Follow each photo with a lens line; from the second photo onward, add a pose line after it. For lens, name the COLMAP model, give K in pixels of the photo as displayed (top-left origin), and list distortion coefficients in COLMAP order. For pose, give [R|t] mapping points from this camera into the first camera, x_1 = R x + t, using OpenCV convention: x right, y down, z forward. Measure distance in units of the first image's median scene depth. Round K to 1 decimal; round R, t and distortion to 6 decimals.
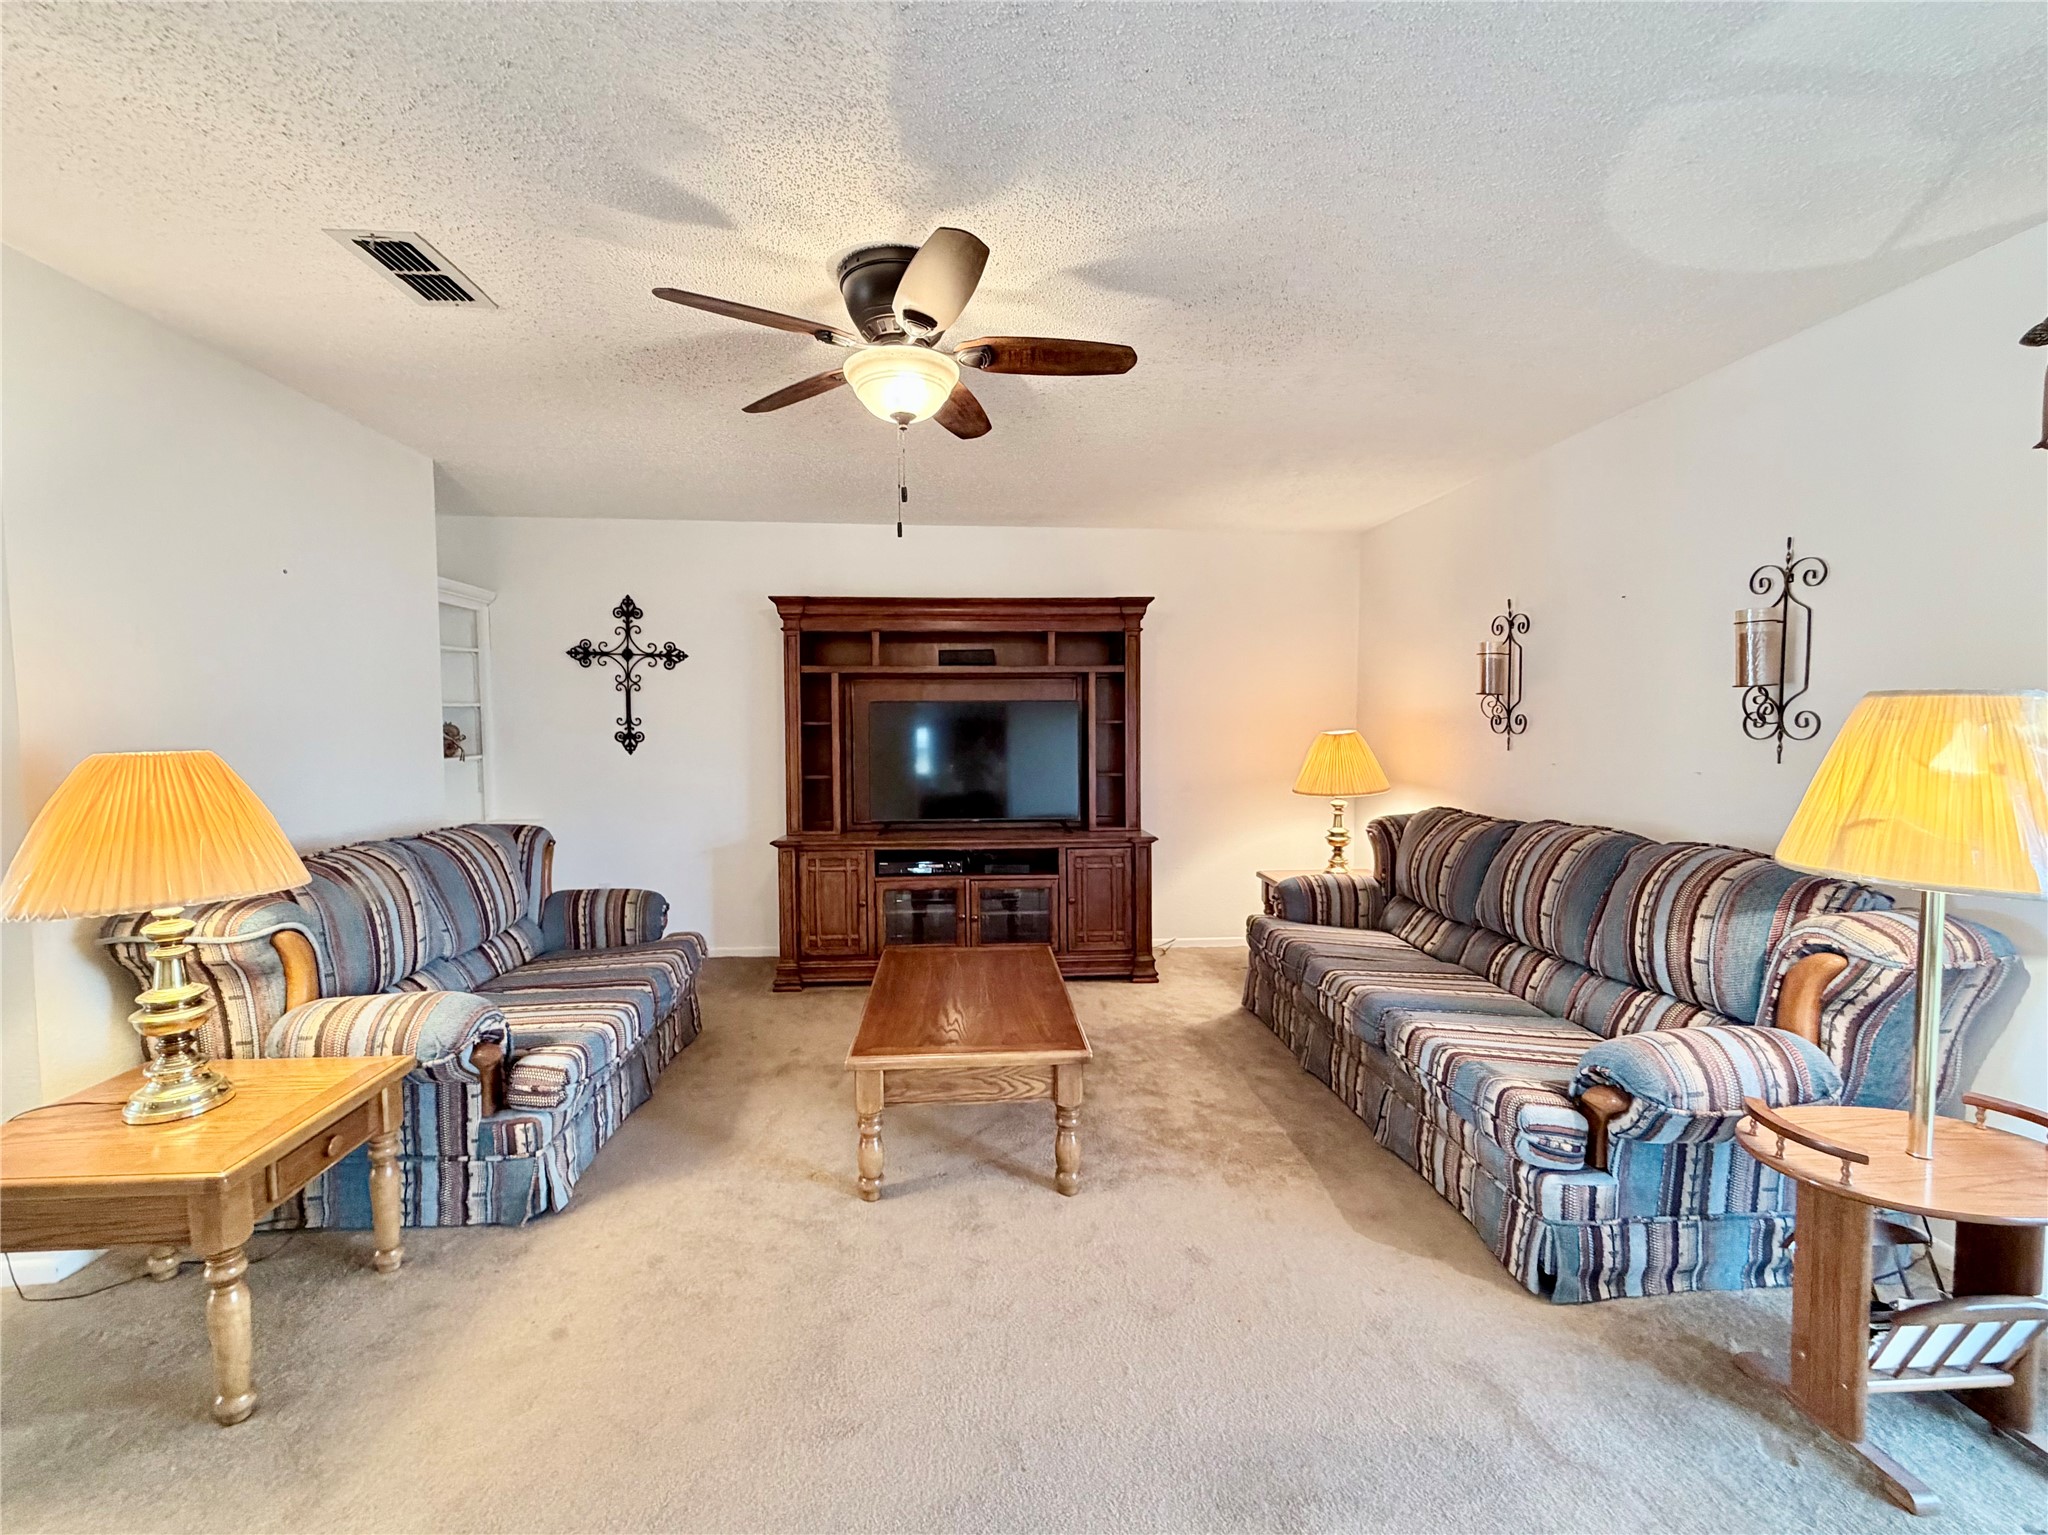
lens RADIAL K [[848.3, 0, 1019.8], [0, 848.3, 766.6], [0, 0, 1]] dist [0.001072, -0.000148]
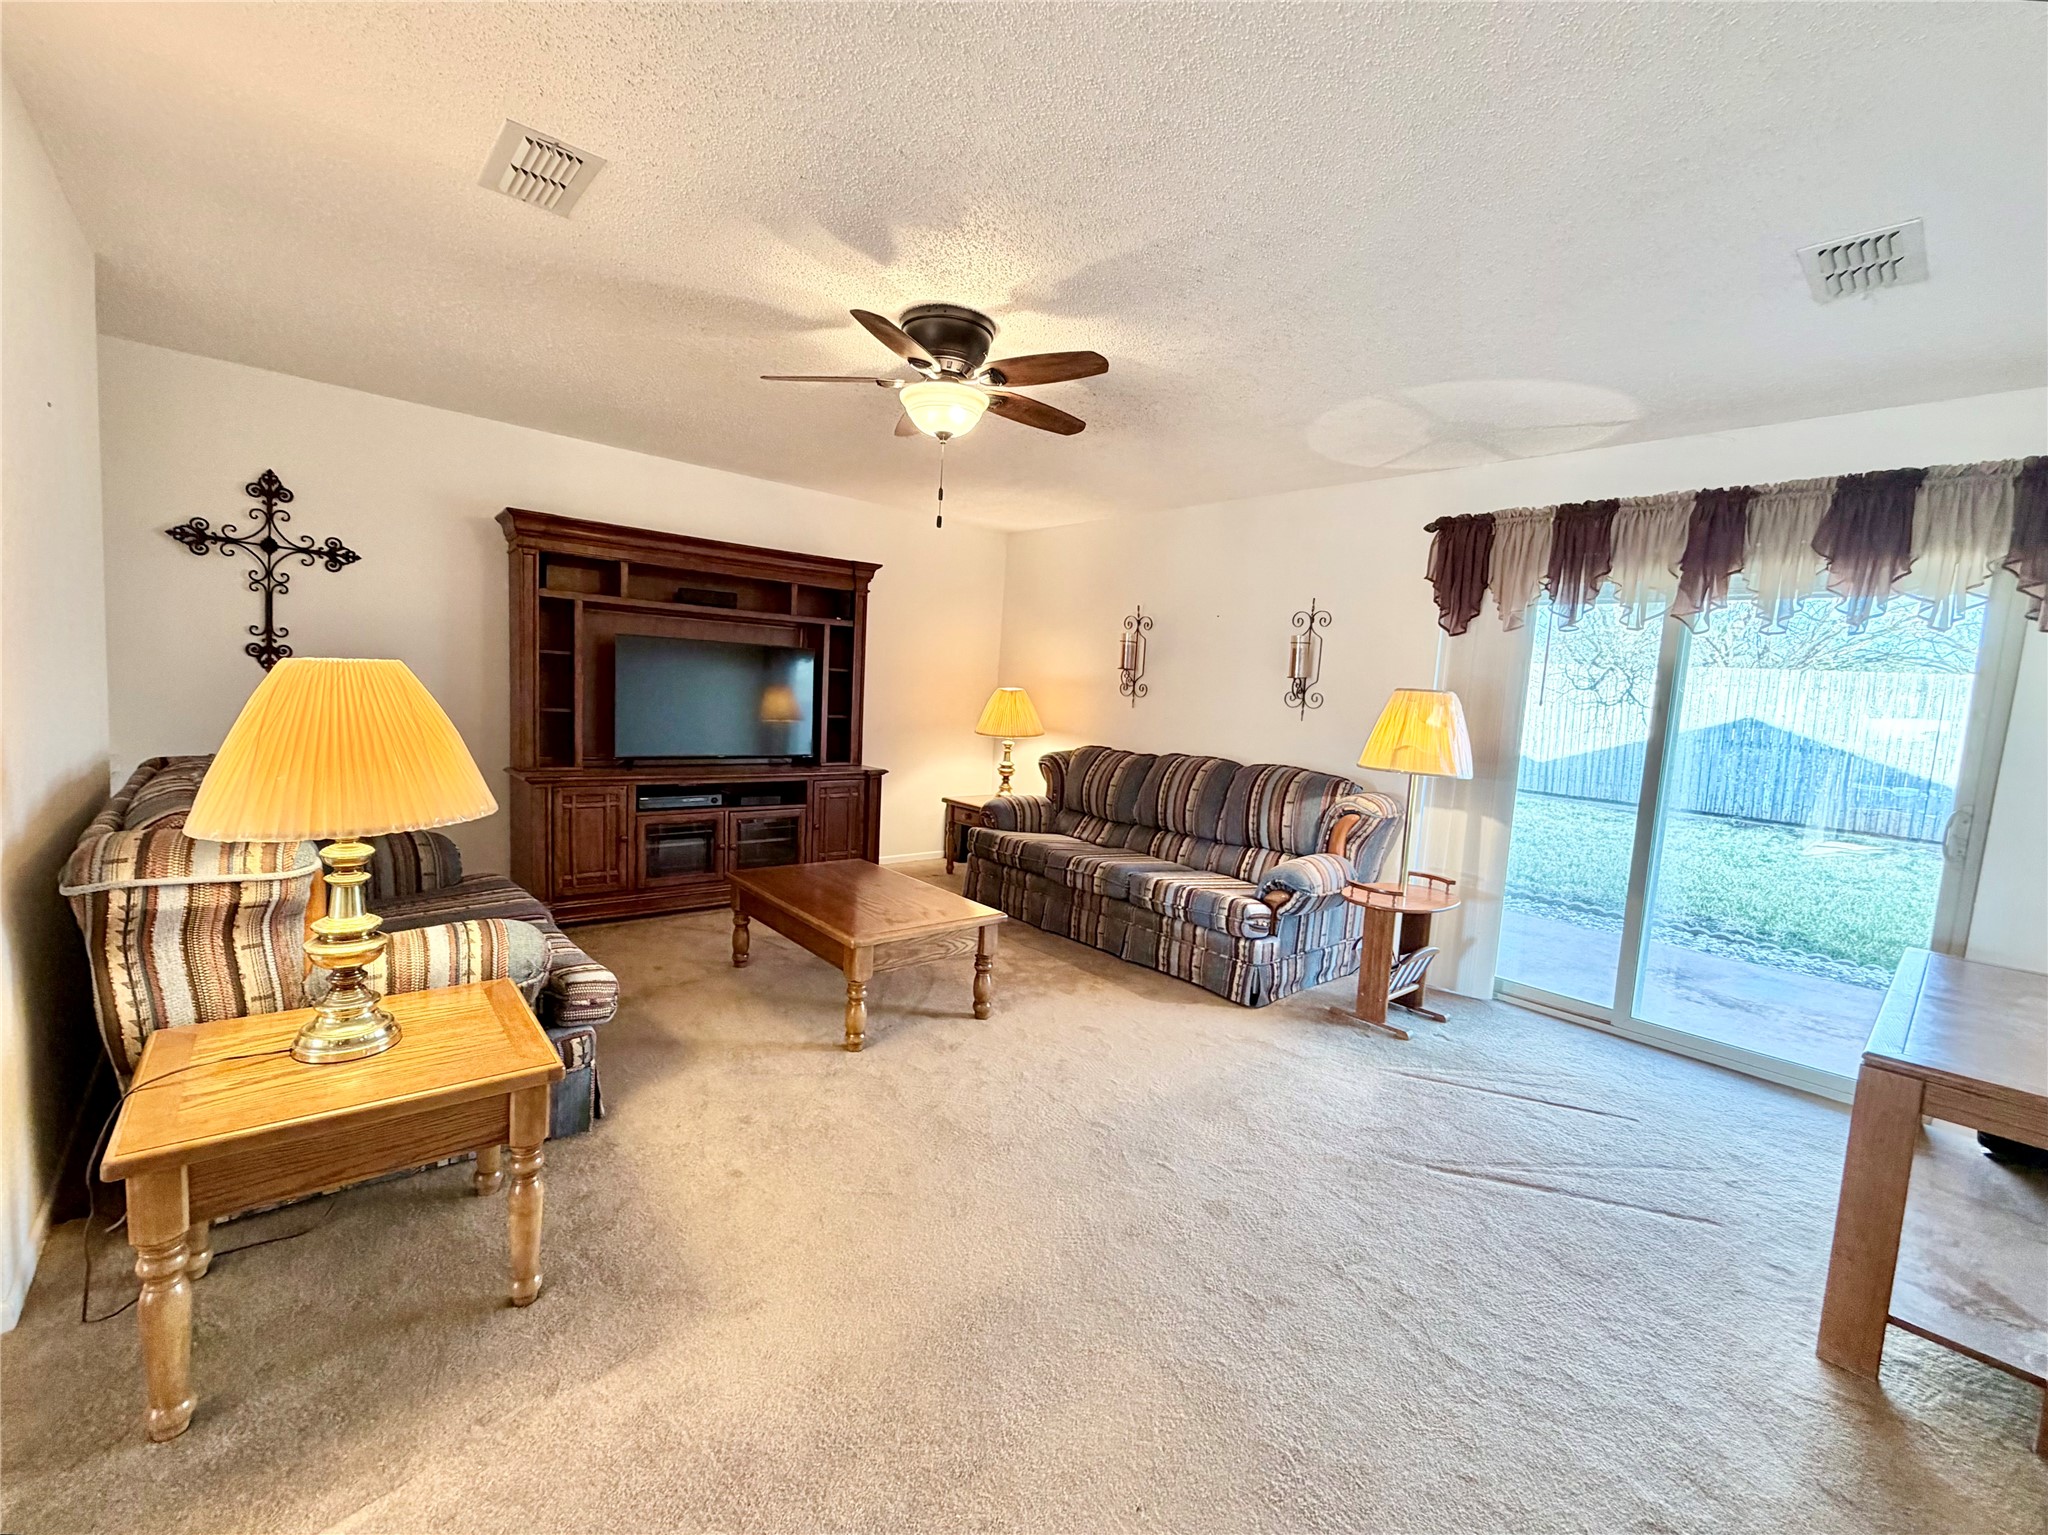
lens RADIAL K [[848.3, 0, 1019.8], [0, 848.3, 766.6], [0, 0, 1]] dist [0.001072, -0.000148]
pose [[0.802855, -0.005566, 0.596148, -0.700570], [-0.030869, 0.998227, 0.050893, 0.020975], [-0.595374, -0.059262, 0.801260, -0.115886]]
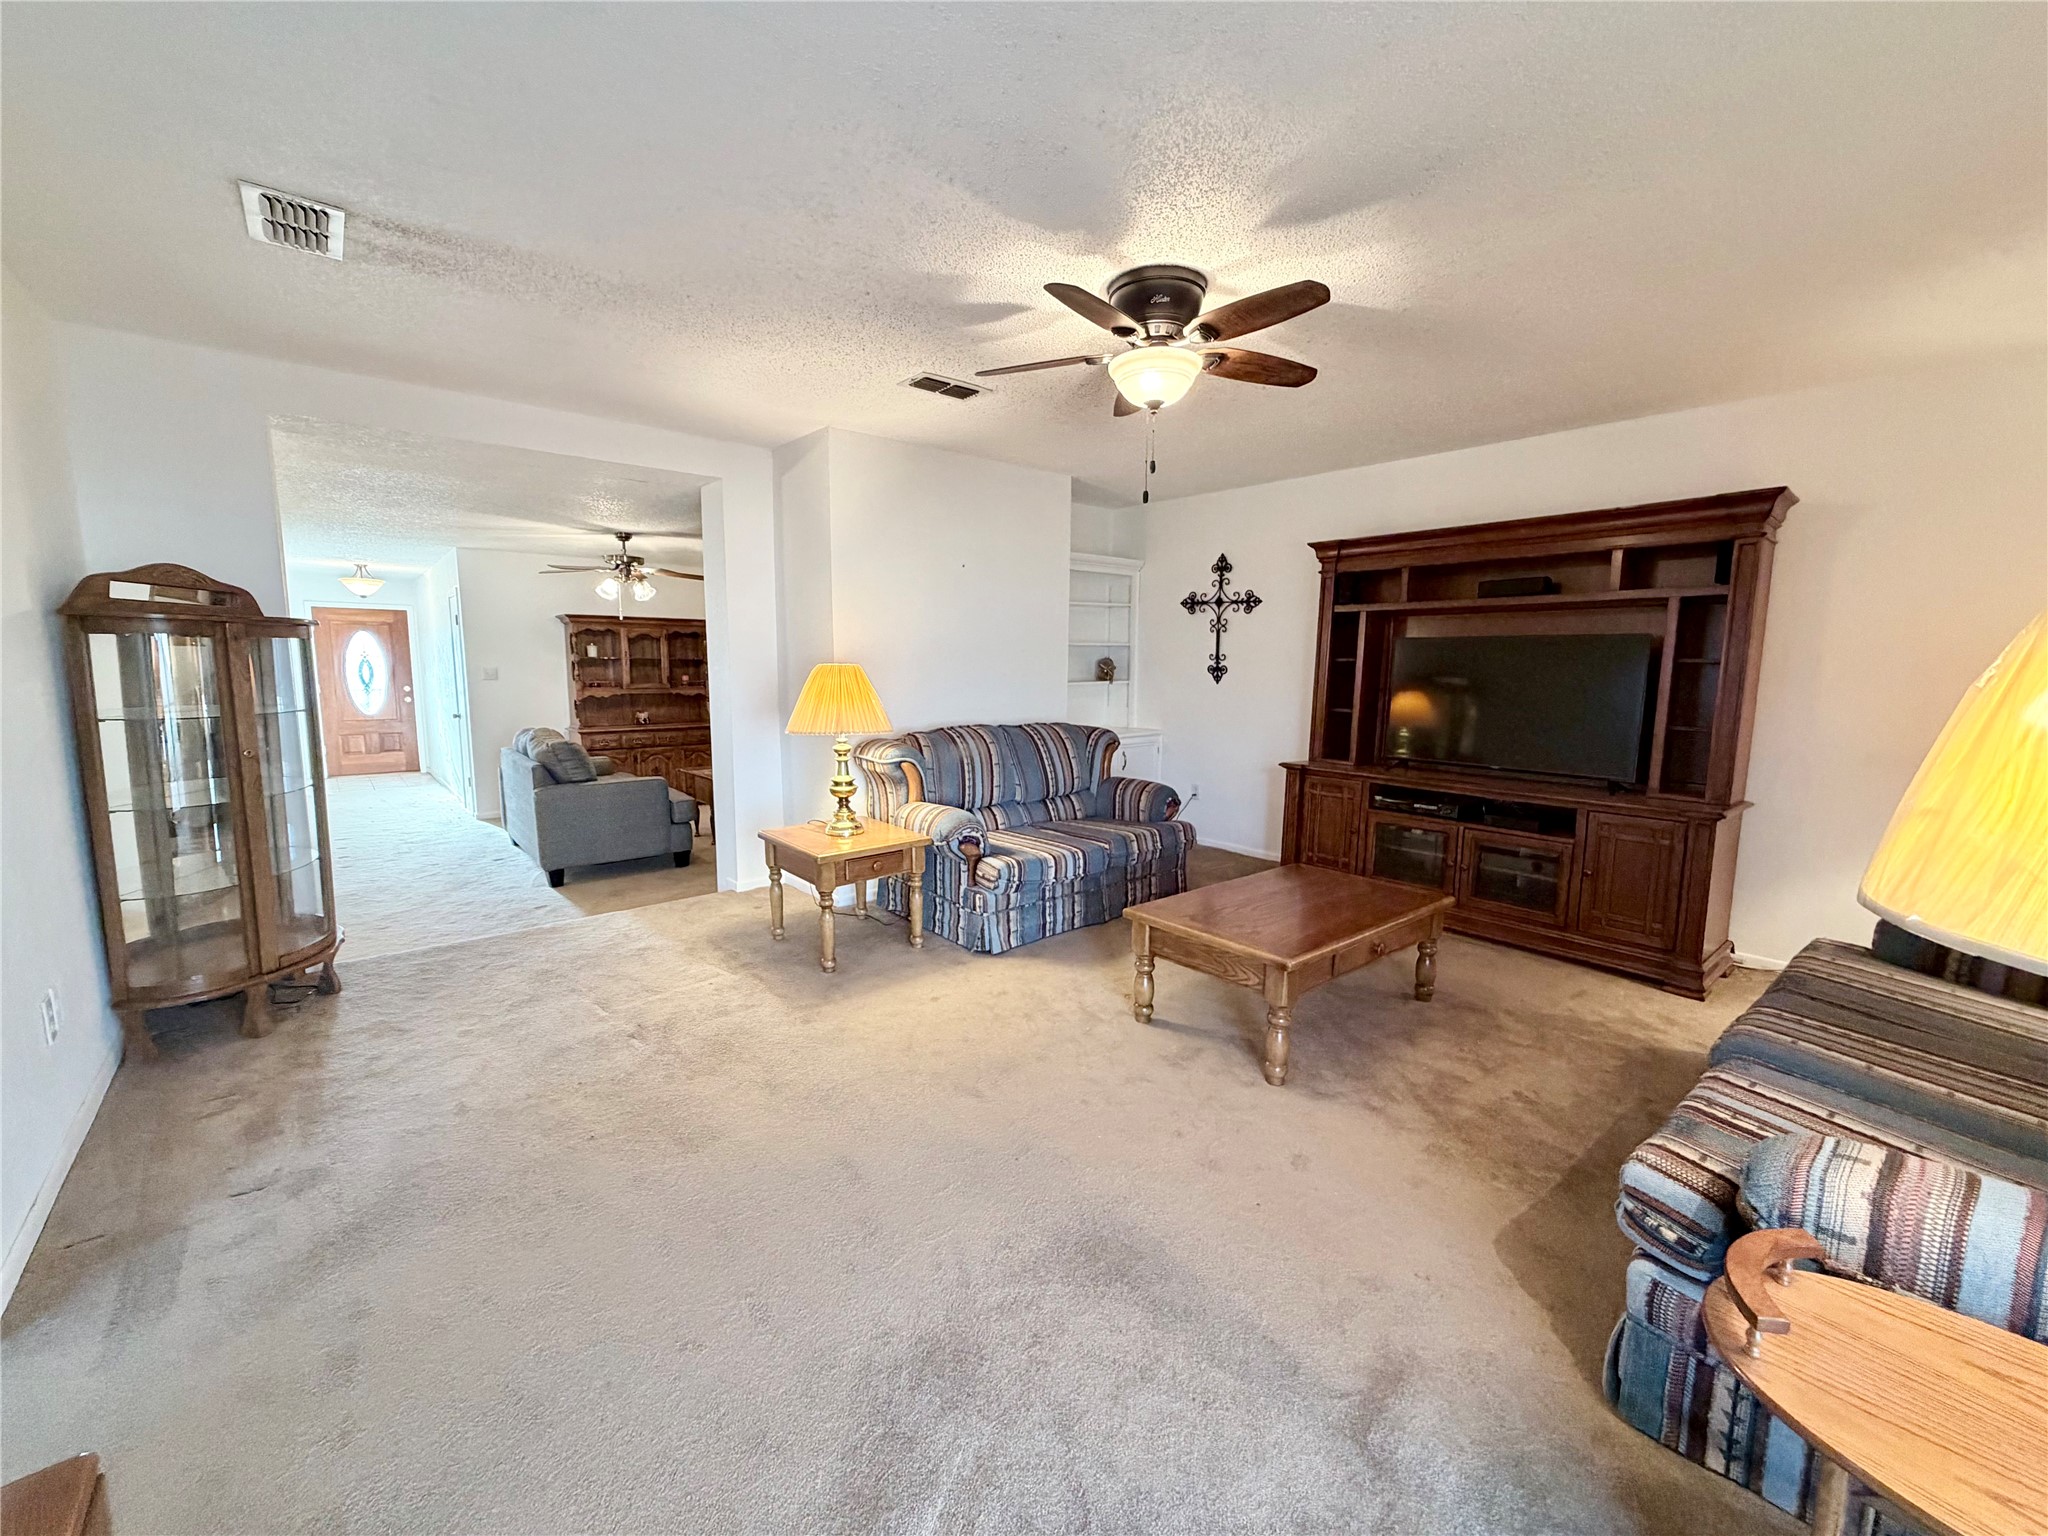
lens RADIAL K [[820.5, 0, 1015.9], [0, 820.5, 767.3], [0, 0, 1]] dist [0.001556, 0.000052]
pose [[0.583678, 0.113351, -0.804034, 0.660841], [-0.055774, 0.993466, 0.099569, 0.007363], [0.810067, -0.013272, 0.586187, 0.106191]]
